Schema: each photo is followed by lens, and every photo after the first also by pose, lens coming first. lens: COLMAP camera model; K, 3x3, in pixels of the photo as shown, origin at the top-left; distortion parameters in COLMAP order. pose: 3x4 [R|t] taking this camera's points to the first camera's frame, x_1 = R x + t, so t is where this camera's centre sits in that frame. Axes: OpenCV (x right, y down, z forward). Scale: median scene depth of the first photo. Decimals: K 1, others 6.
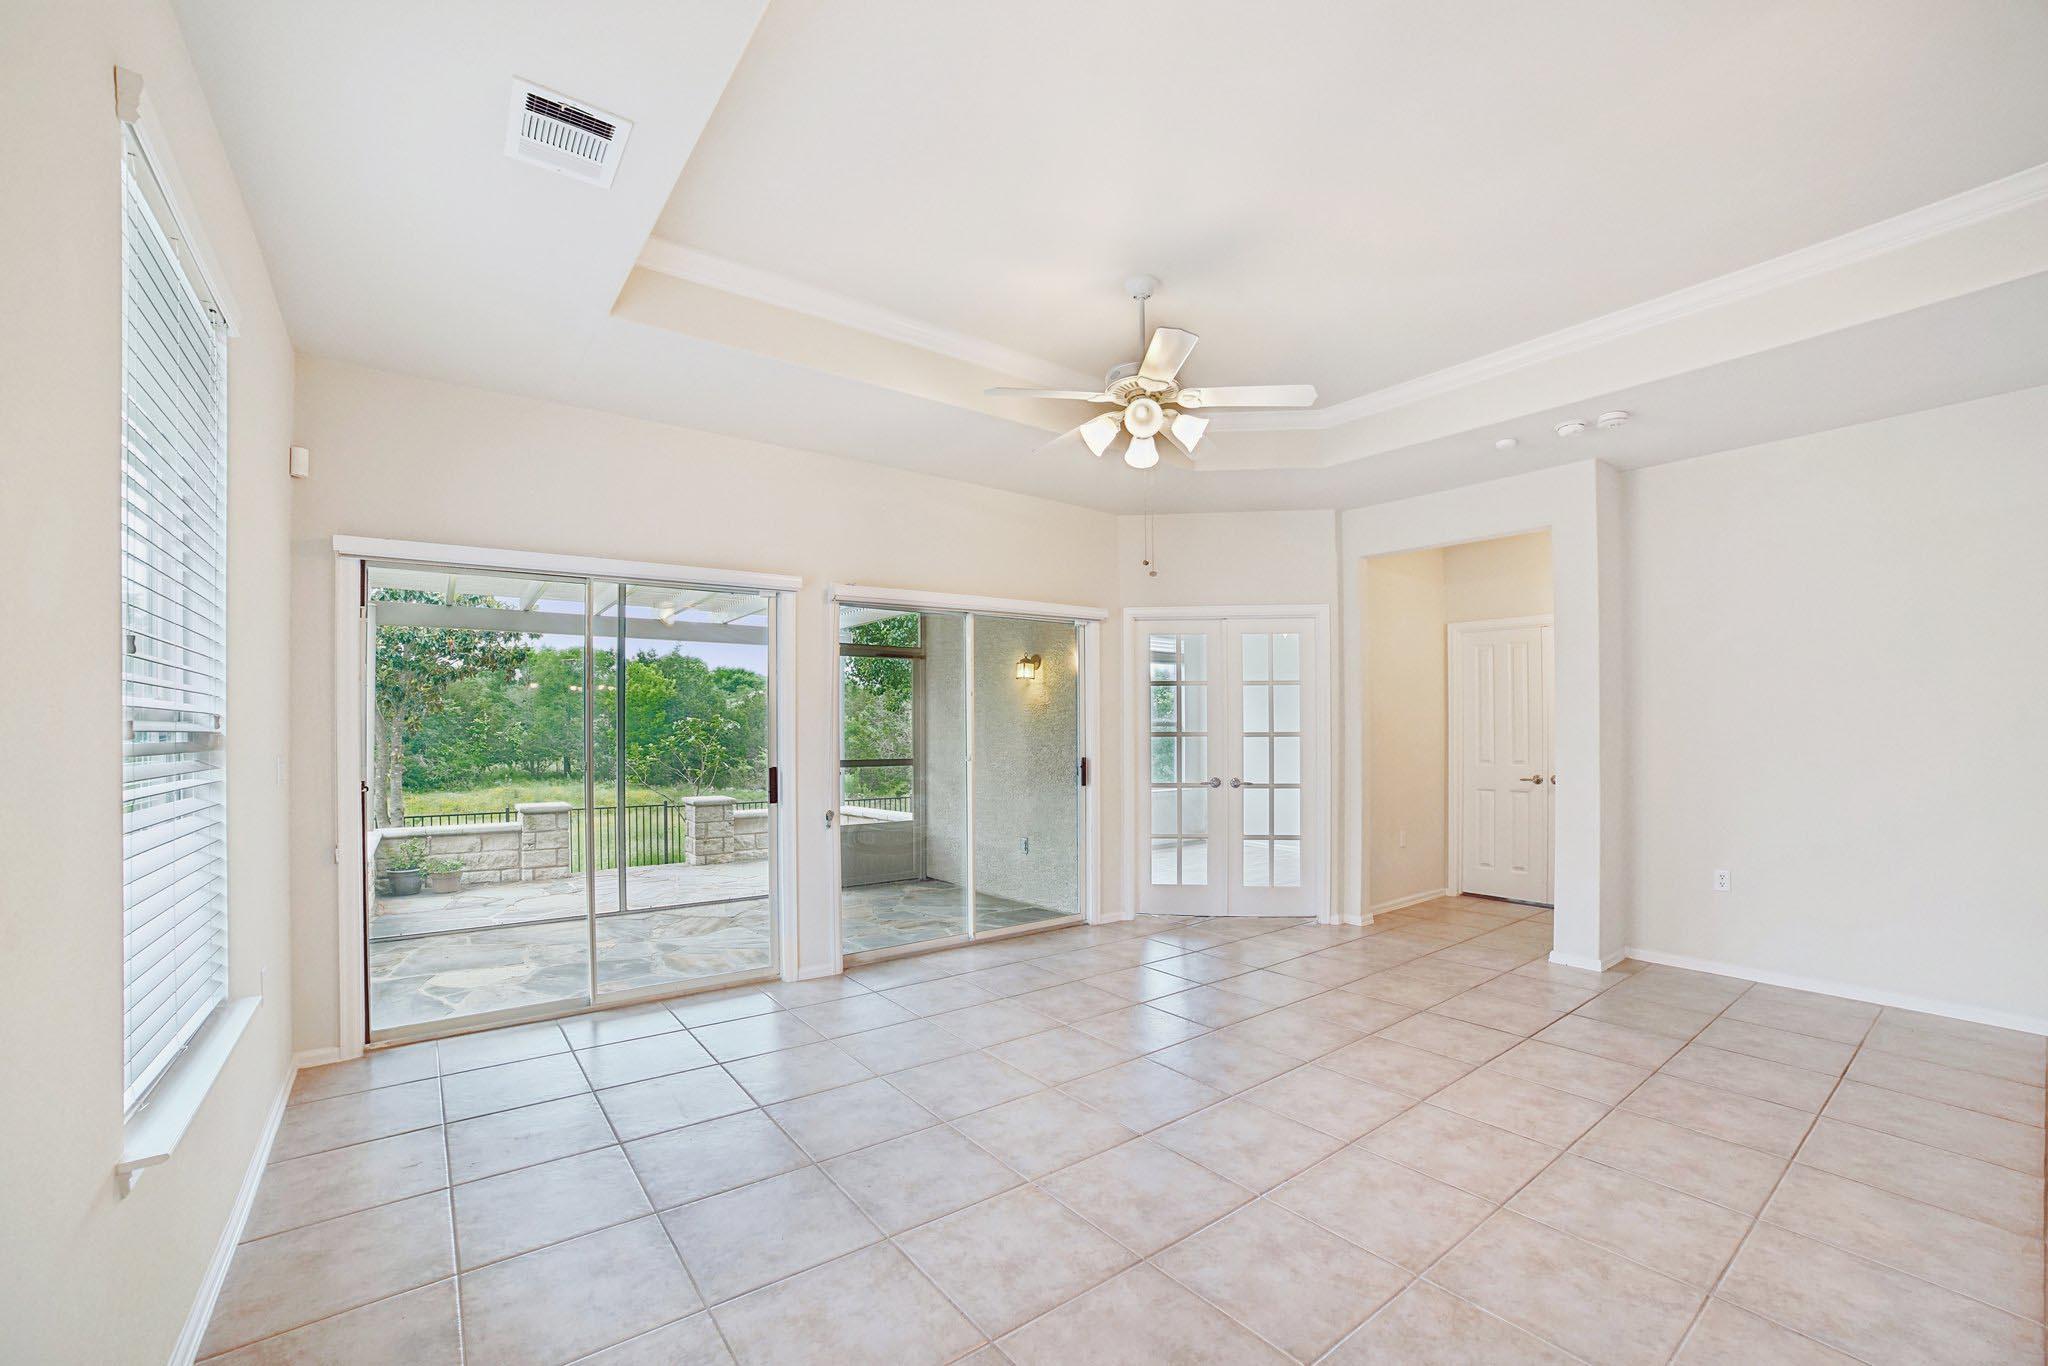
lens RADIAL K [[835.8, 0, 1036.9], [0, 835.8, 727.7], [0, 0, 1]] dist [-0.060777, 0.010466]
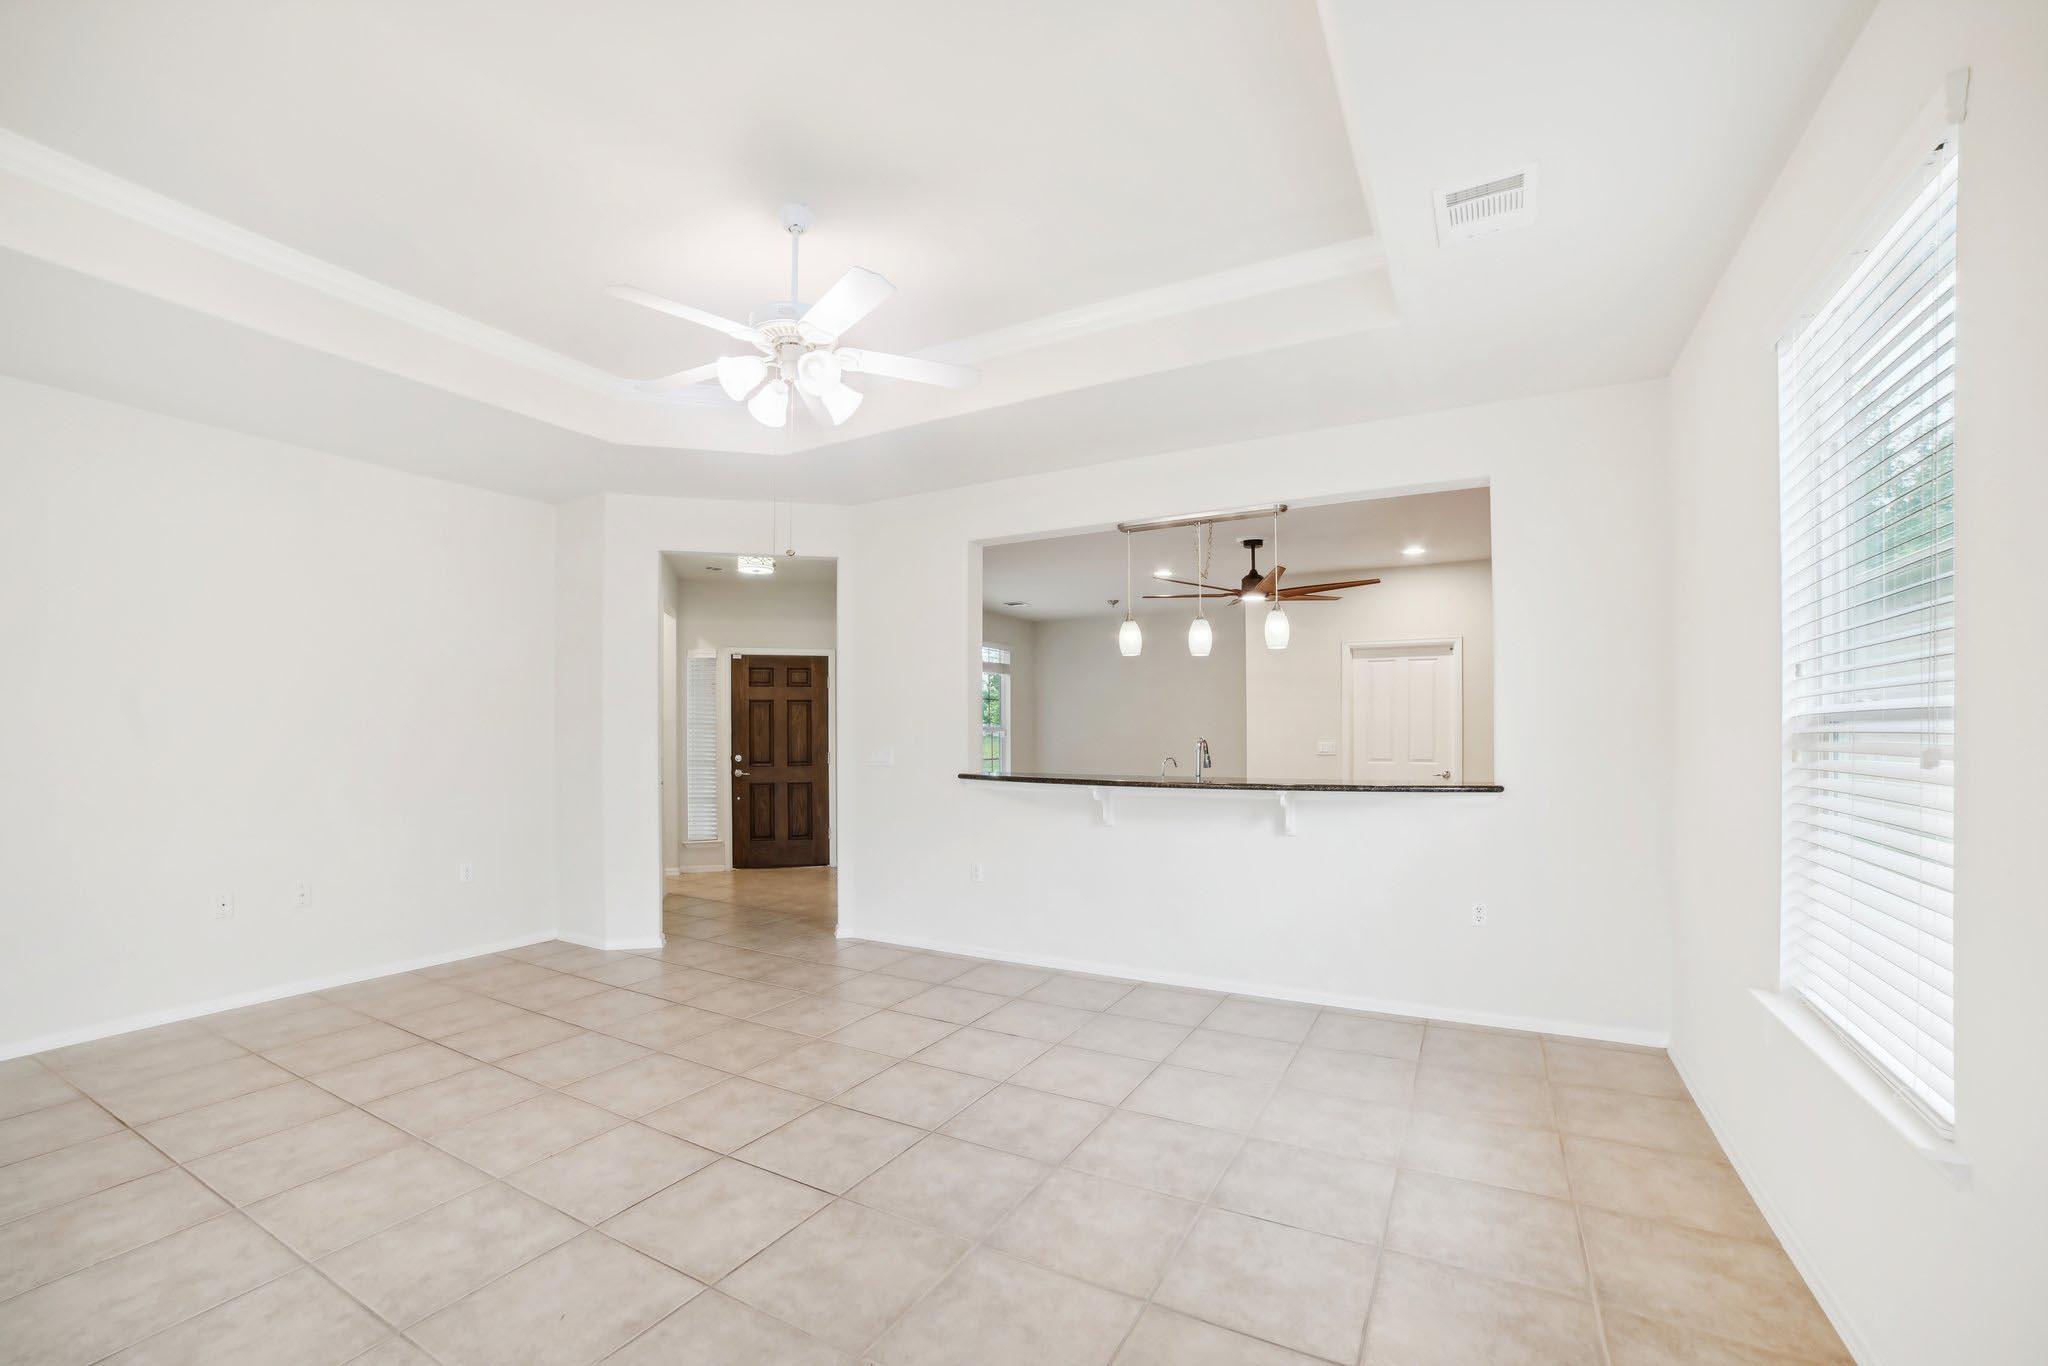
lens RADIAL K [[835.8, 0, 1012.9], [0, 835.8, 729.2], [0, 0, 1]] dist [-0.060777, 0.010466]
pose [[-0.376422, 0.006930, 0.926422, -0.103090], [0.000181, 0.999973, -0.007407, 0.000638], [-0.926448, -0.002620, -0.376413, 0.230582]]
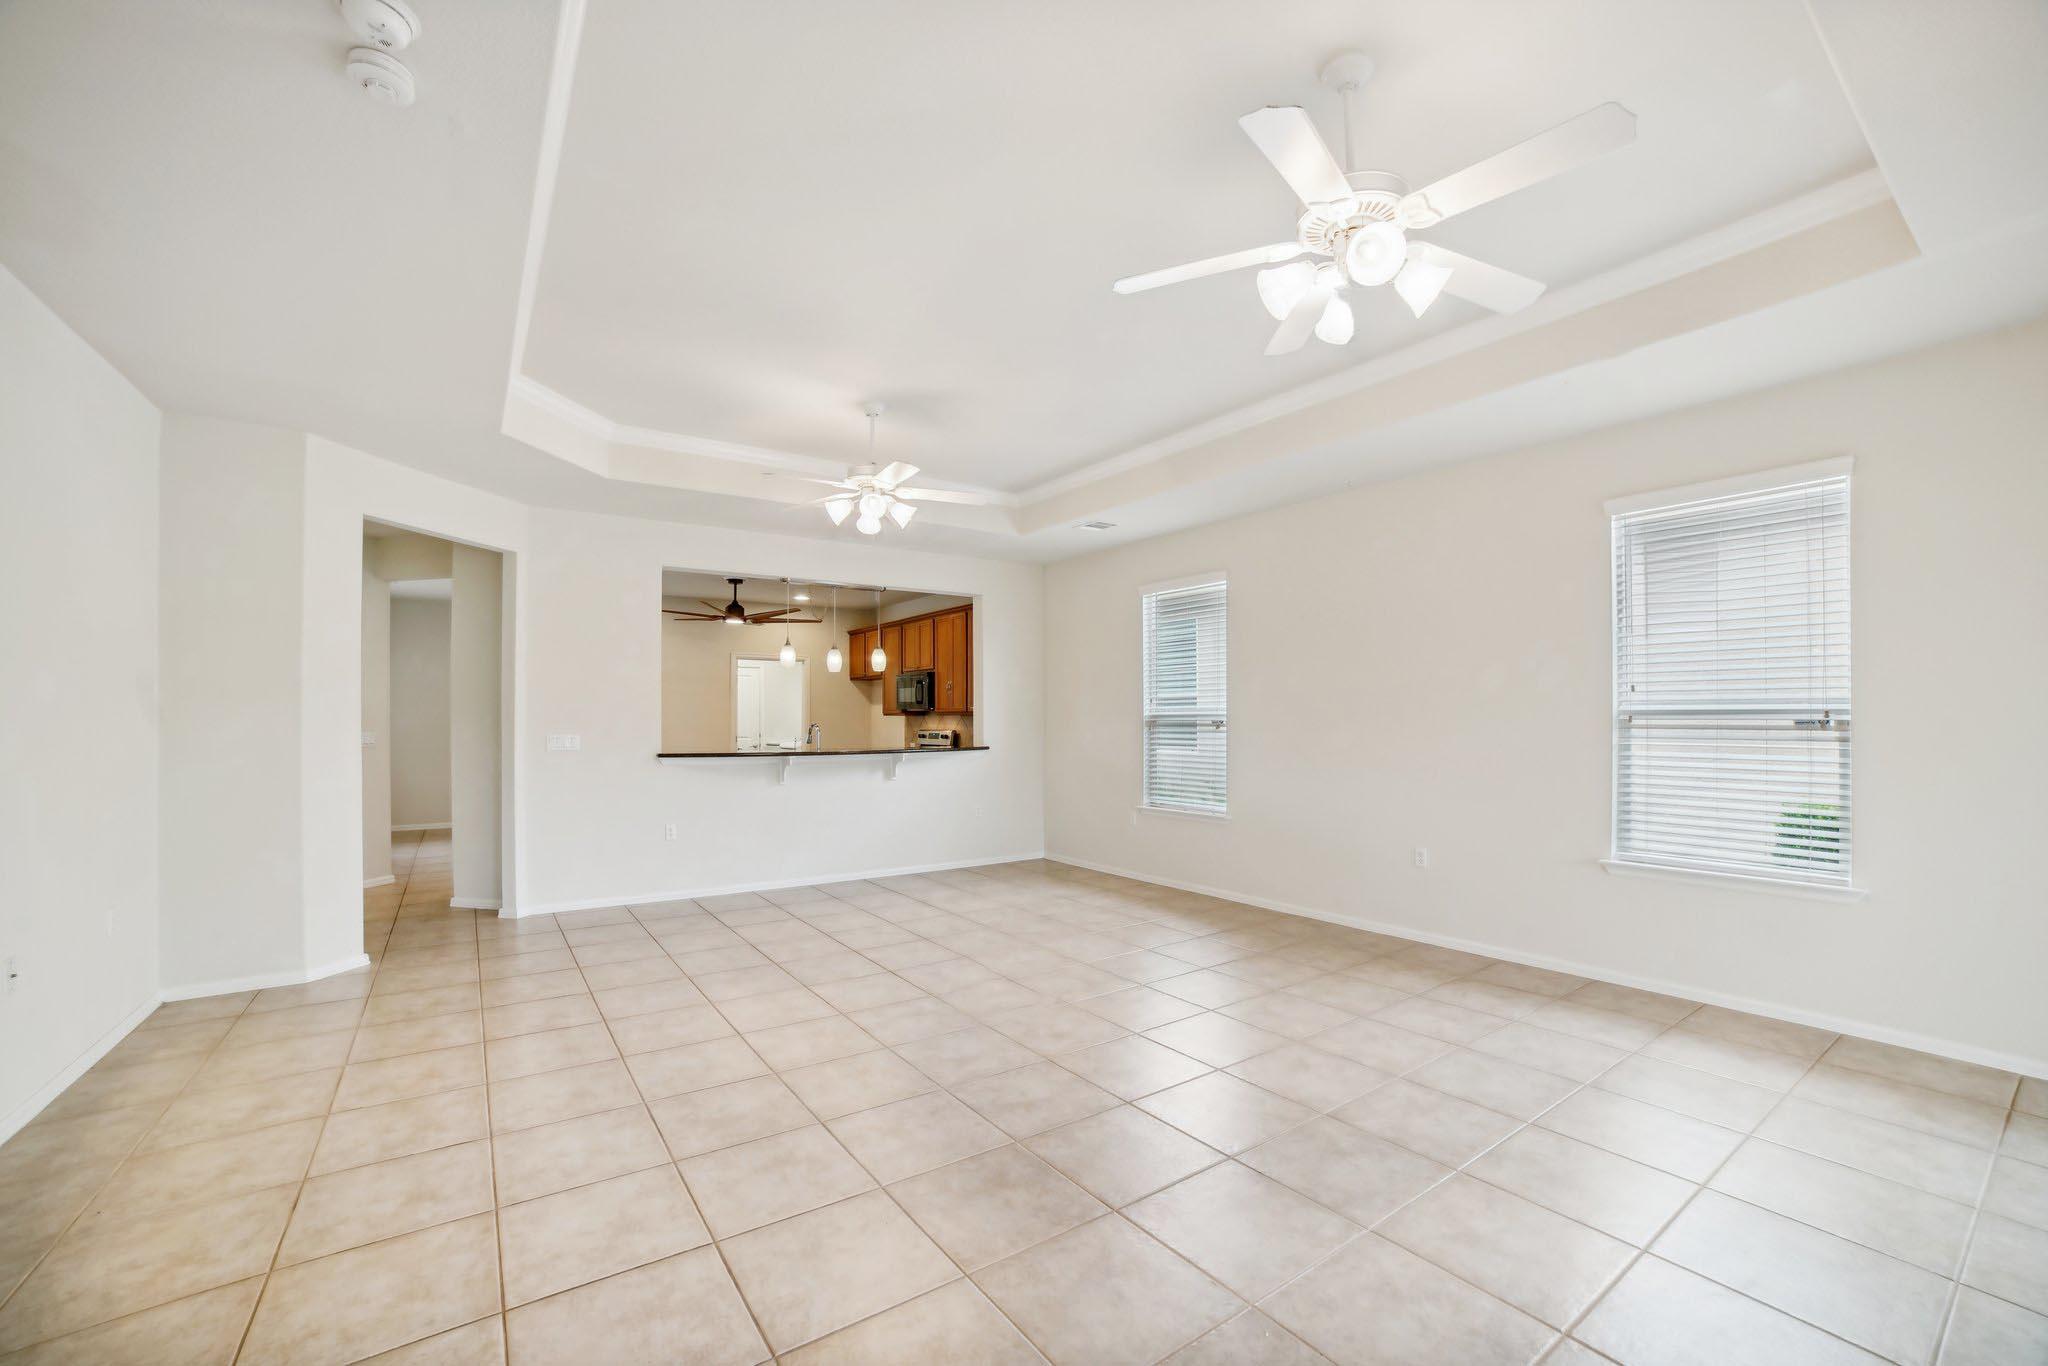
lens RADIAL K [[835.8, 0, 1011.1], [0, 835.8, 702.1], [0, 0, 1]] dist [-0.060777, 0.010466]
pose [[-0.997655, 0.005707, 0.068200, 0.216197], [0.004309, 0.999778, -0.020628, -0.002160], [-0.068303, -0.020286, -0.997458, 0.996605]]
